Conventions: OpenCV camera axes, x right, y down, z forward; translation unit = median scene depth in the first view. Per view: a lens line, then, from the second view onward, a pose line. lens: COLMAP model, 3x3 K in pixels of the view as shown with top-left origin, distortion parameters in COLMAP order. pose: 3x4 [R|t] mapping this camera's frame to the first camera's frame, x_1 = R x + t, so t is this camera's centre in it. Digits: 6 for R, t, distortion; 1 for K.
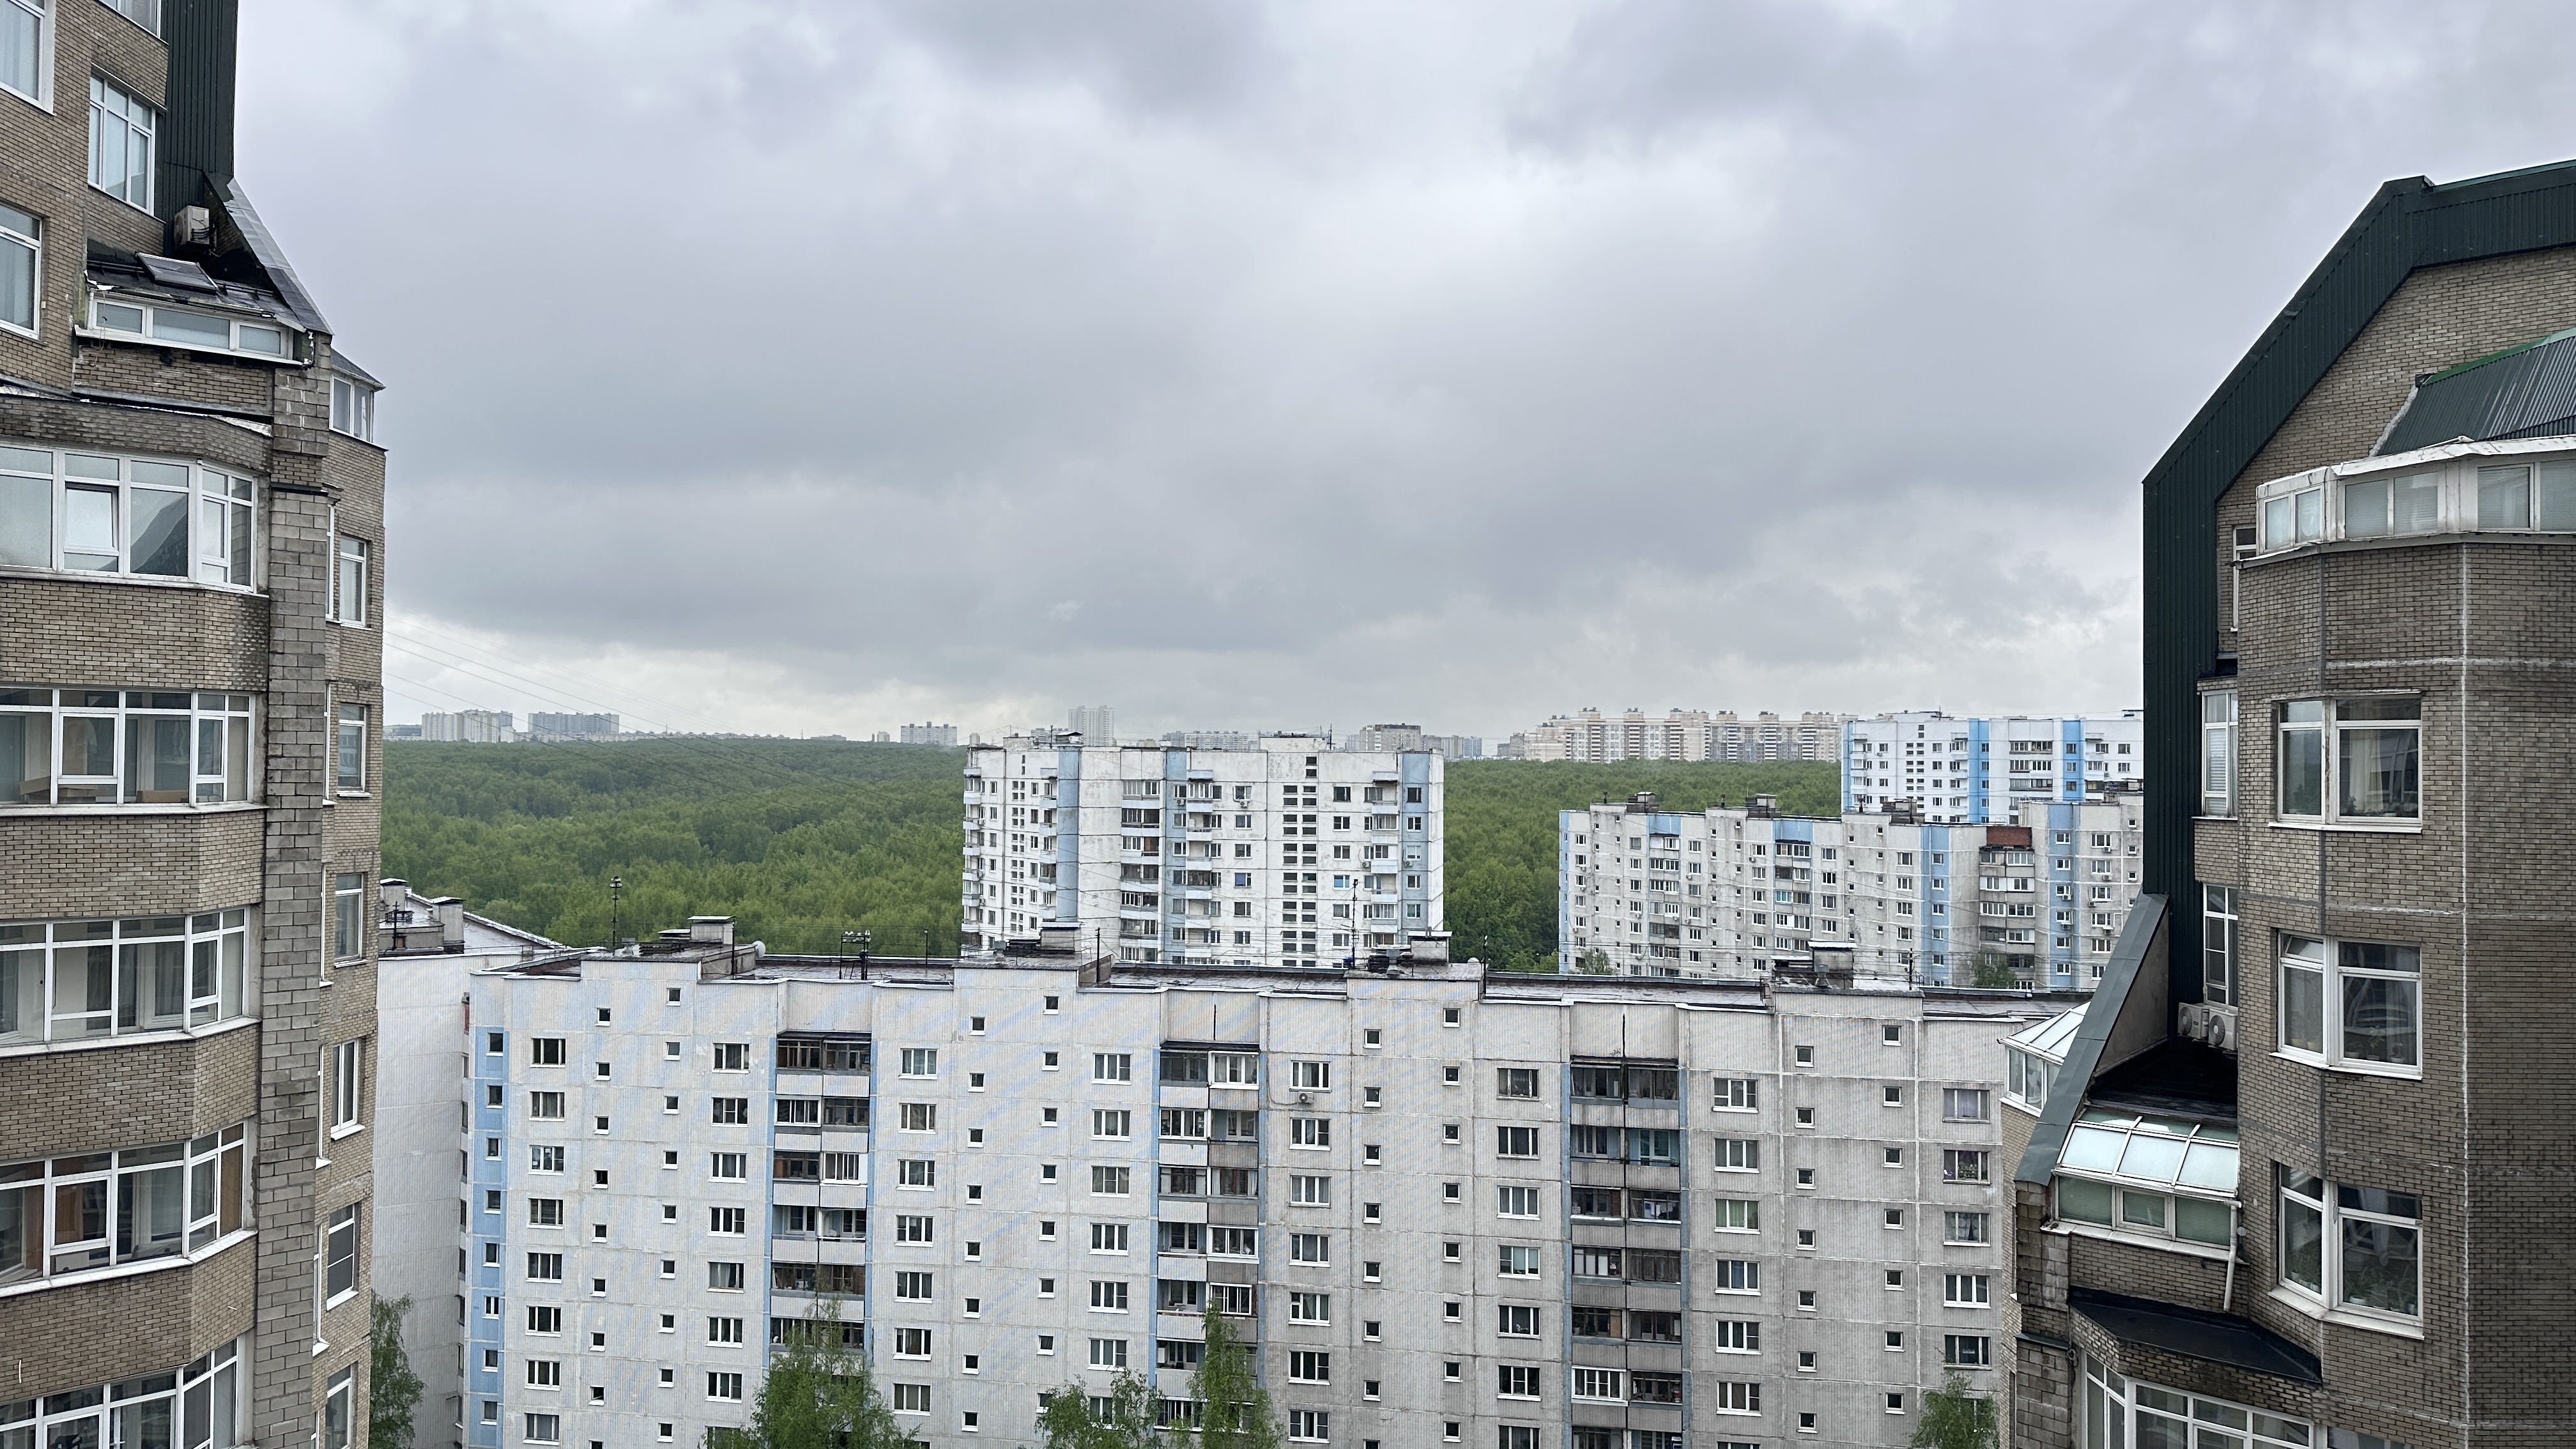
lens RADIAL K [[1656.4, 0, 1286.3], [0, 1656.4, 730.2], [0, 0, 1]] dist [-0.009728, -0.004052]
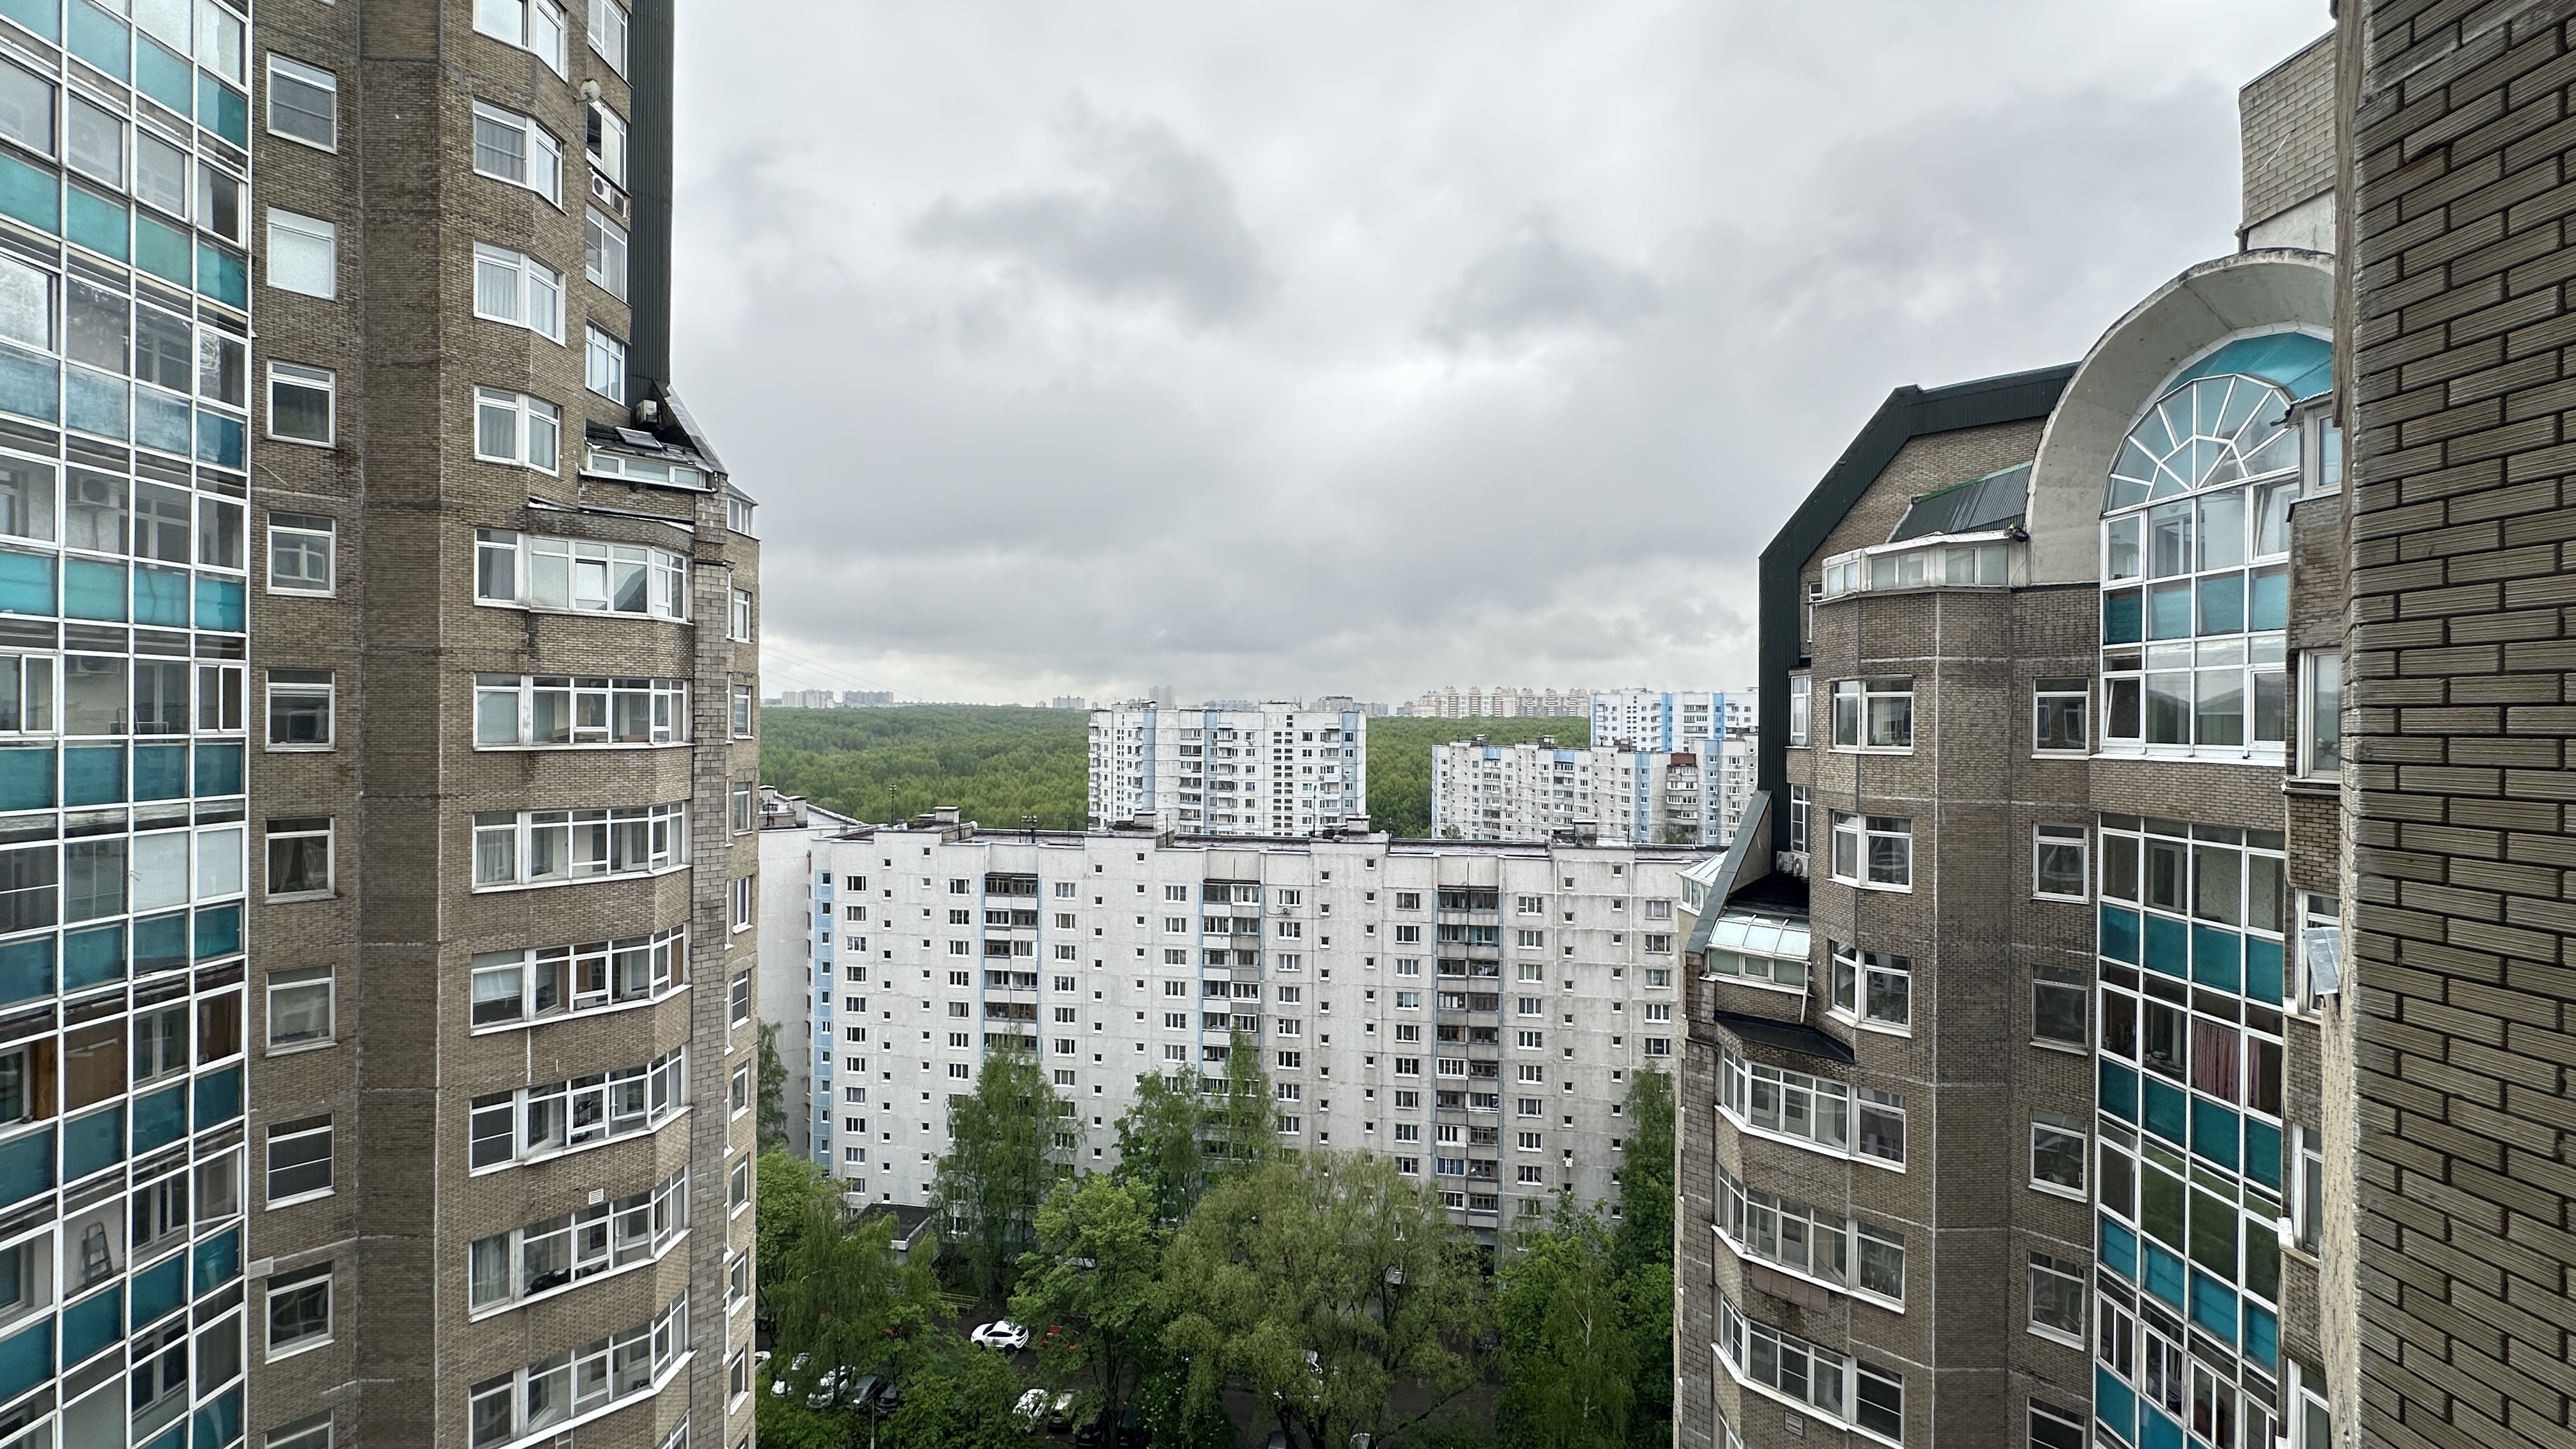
lens RADIAL K [[1037.9, 0, 1279.5], [0, 1037.9, 726.0], [0, 0, 1]] dist [0.001967, 0.000105]
pose [[0.999988, -0.002502, 0.004191, -0.000083], [0.002407, 0.999745, 0.022450, 0.003231], [-0.004246, -0.022439, 0.999739, -0.105874]]
